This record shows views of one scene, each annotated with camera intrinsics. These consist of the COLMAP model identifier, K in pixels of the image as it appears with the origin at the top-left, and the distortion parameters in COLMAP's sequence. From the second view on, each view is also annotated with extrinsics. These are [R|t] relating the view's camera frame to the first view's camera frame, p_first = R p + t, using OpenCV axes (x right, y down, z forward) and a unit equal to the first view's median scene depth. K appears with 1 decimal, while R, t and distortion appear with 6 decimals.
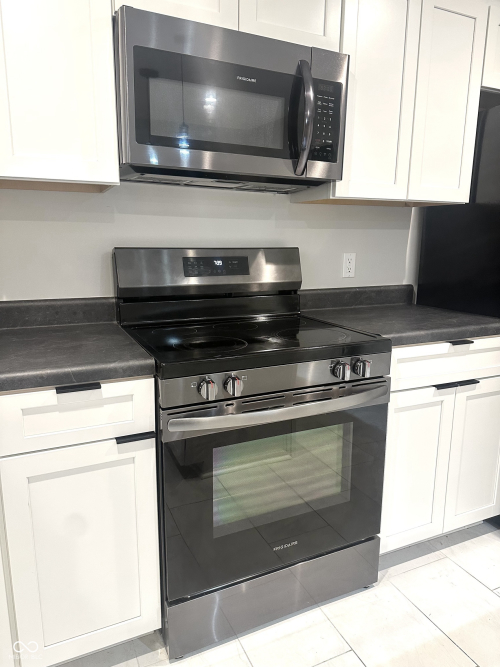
lens RADIAL K [[463.8, 0, 250.0], [0, 463.8, 333.5], [0, 0, 1]] dist [0.129313, -0.167364]
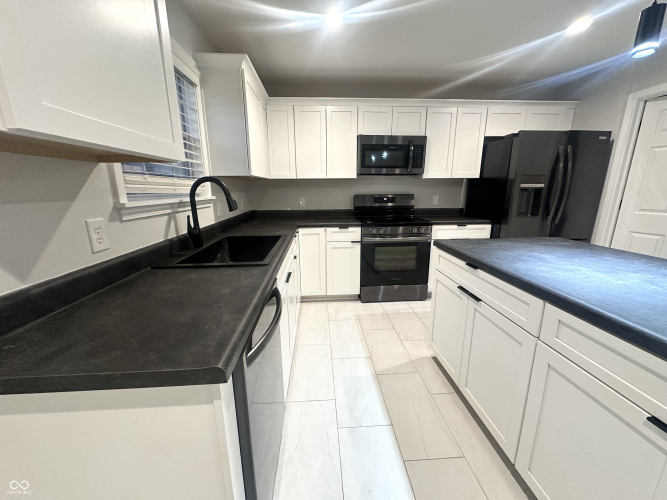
lens RADIAL K [[263.7, 0, 333.5], [0, 263.7, 250.0], [0, 0, 1]] dist [-0.007619, 0.000103]
pose [[0.931127, 0.067350, -0.358423, 0.316268], [-0.055316, 0.997510, 0.043737, 0.158584], [0.360476, -0.020898, 0.932534, -0.952869]]
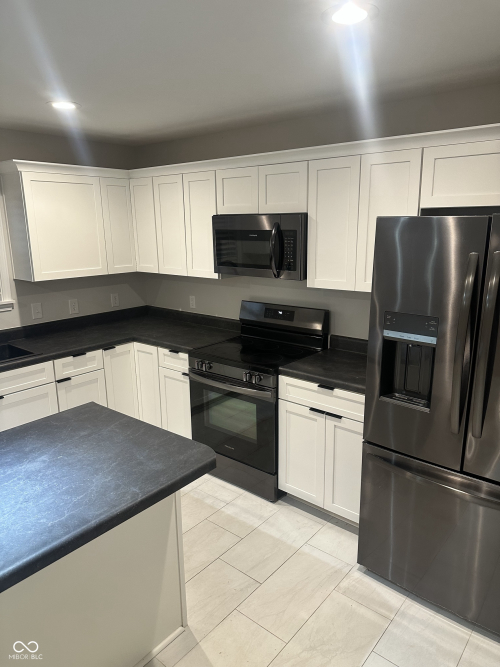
lens RADIAL K [[463.8, 0, 250.0], [0, 463.8, 333.5], [0, 0, 1]] dist [0.129313, -0.167364]
pose [[0.430556, 0.190869, -0.882151, 1.798362], [-0.162970, 0.977759, 0.132013, -0.344948], [0.887729, 0.086925, 0.452086, 0.052991]]
